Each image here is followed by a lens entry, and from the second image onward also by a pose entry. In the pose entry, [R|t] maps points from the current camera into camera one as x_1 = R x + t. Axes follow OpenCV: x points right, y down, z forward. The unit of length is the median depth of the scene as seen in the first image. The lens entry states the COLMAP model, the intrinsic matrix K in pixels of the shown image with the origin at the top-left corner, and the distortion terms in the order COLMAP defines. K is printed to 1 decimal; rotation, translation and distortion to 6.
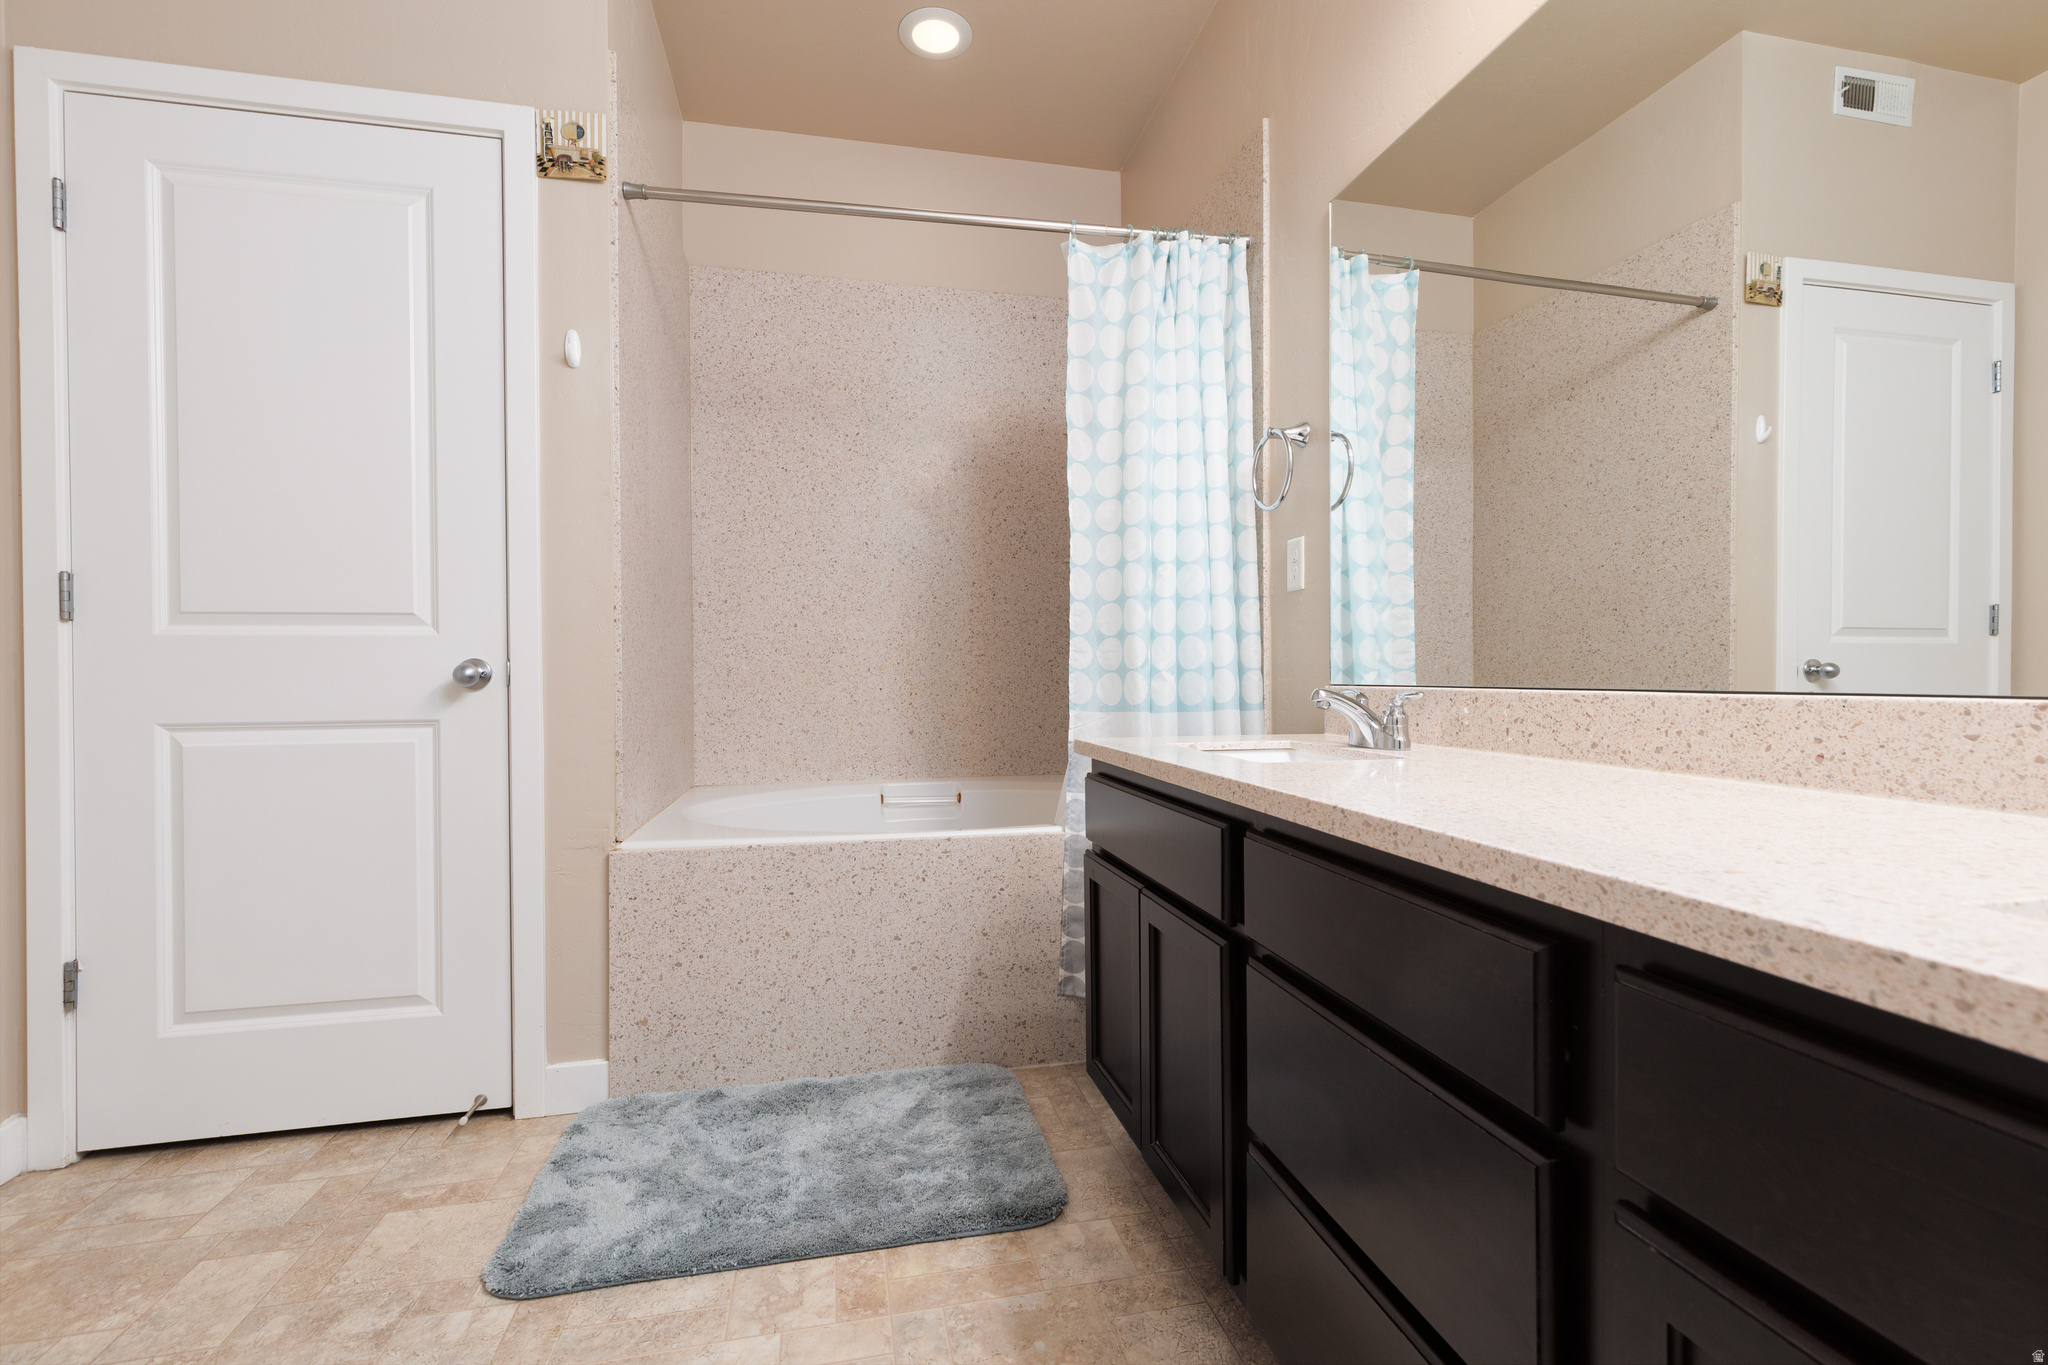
lens RADIAL K [[918.8, 0, 1033.9], [0, 918.8, 677.6], [0, 0, 1]] dist [0.007988, -0.000742]
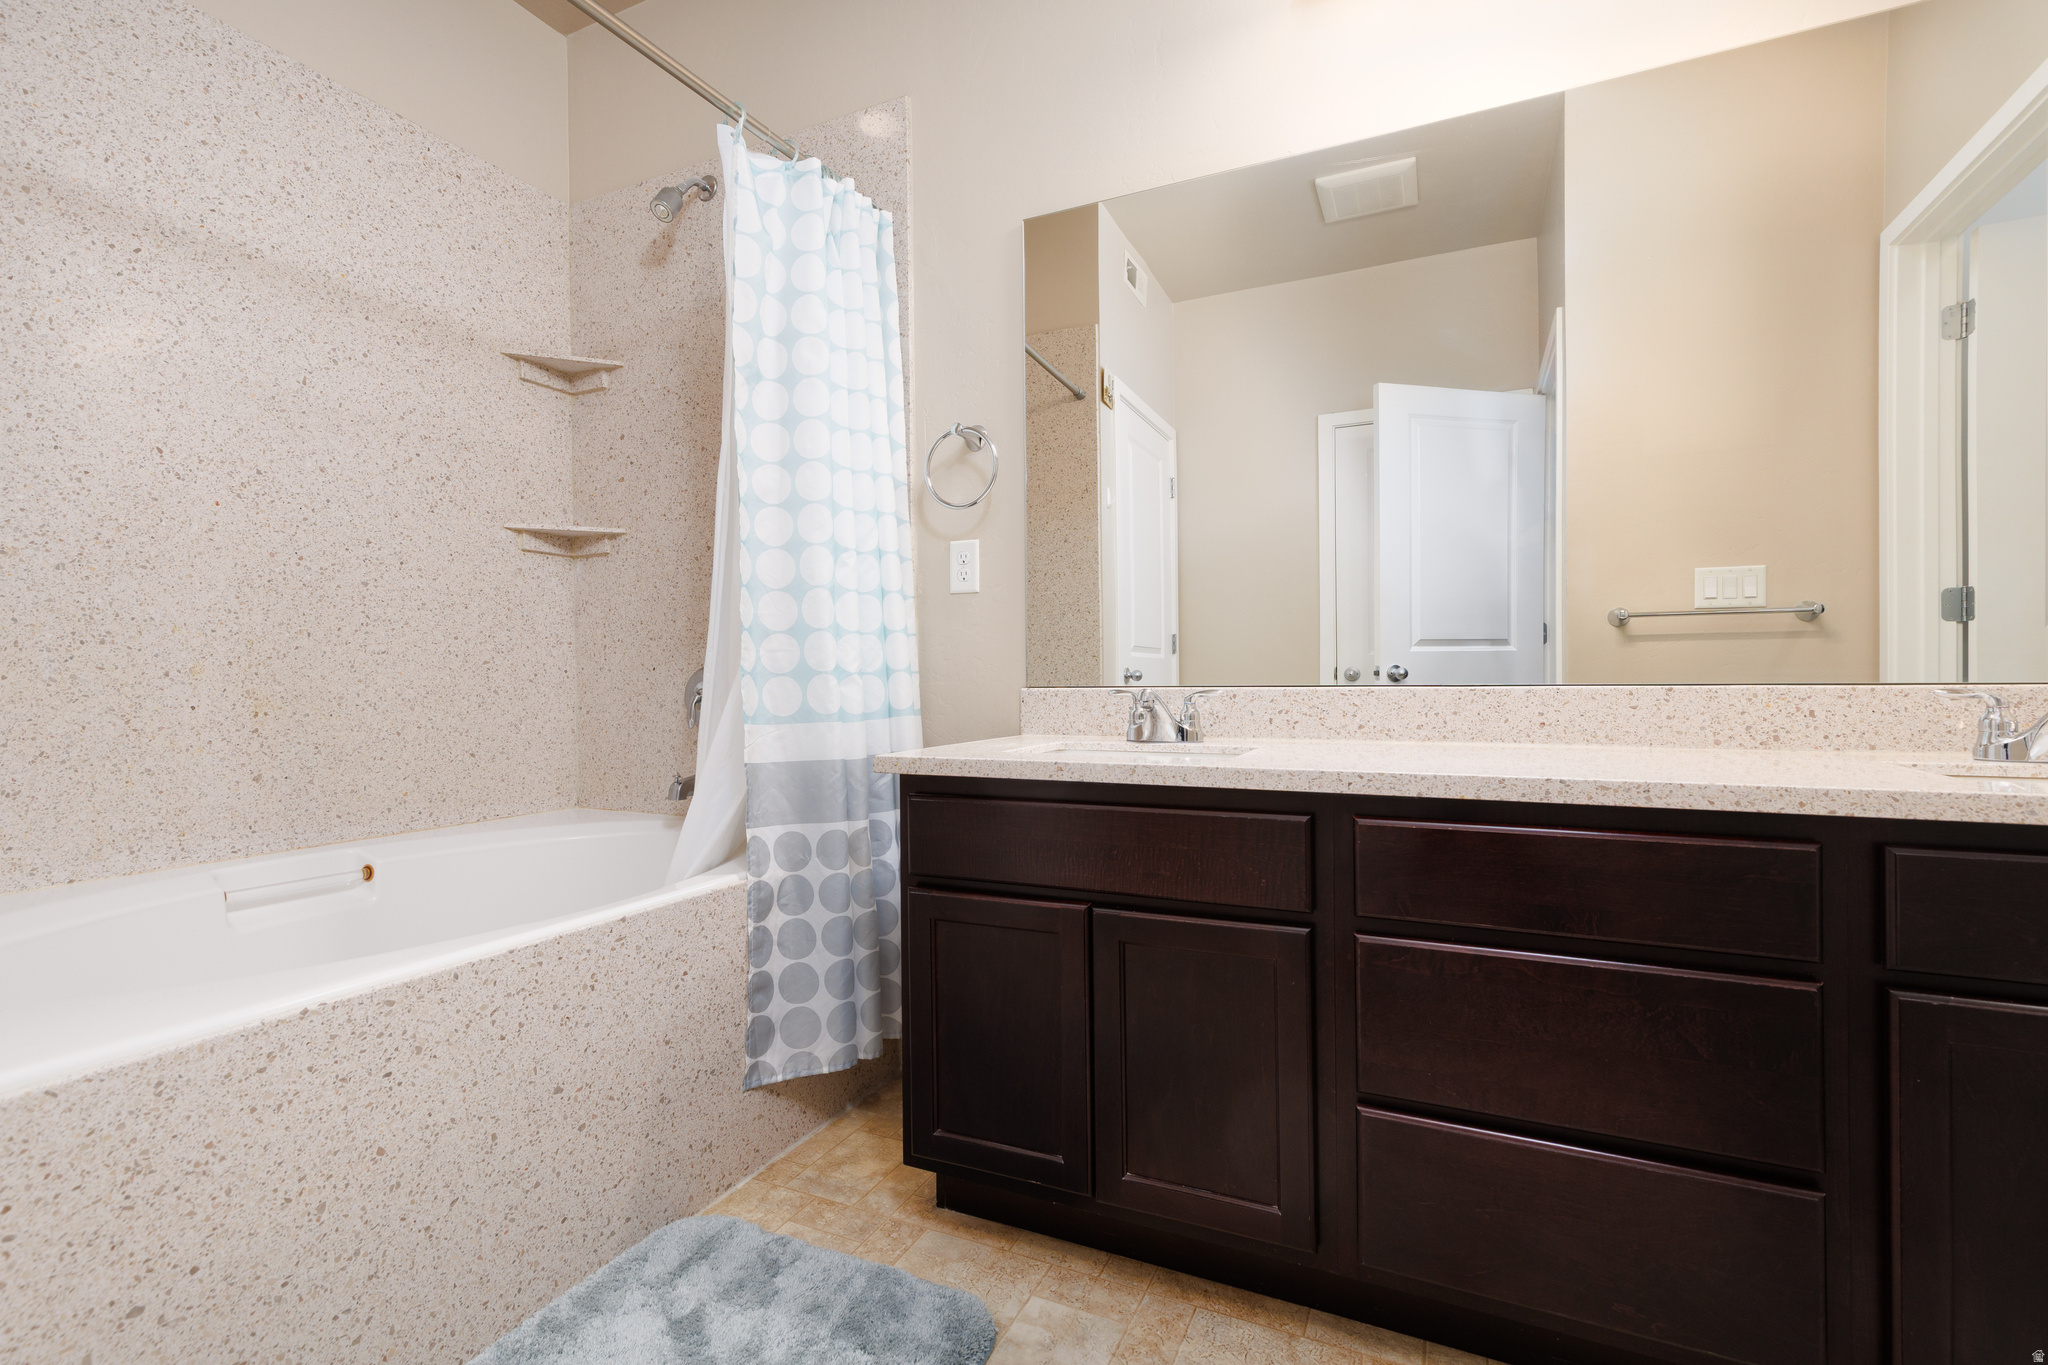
lens RADIAL K [[918.8, 0, 1033.9], [0, 918.8, 677.6], [0, 0, 1]] dist [0.007988, -0.000742]
pose [[0.607012, -0.001948, 0.794690, -0.460985], [0.009261, 0.999946, -0.004623, 0.001758], [-0.794639, 0.010166, 0.606998, 0.345200]]
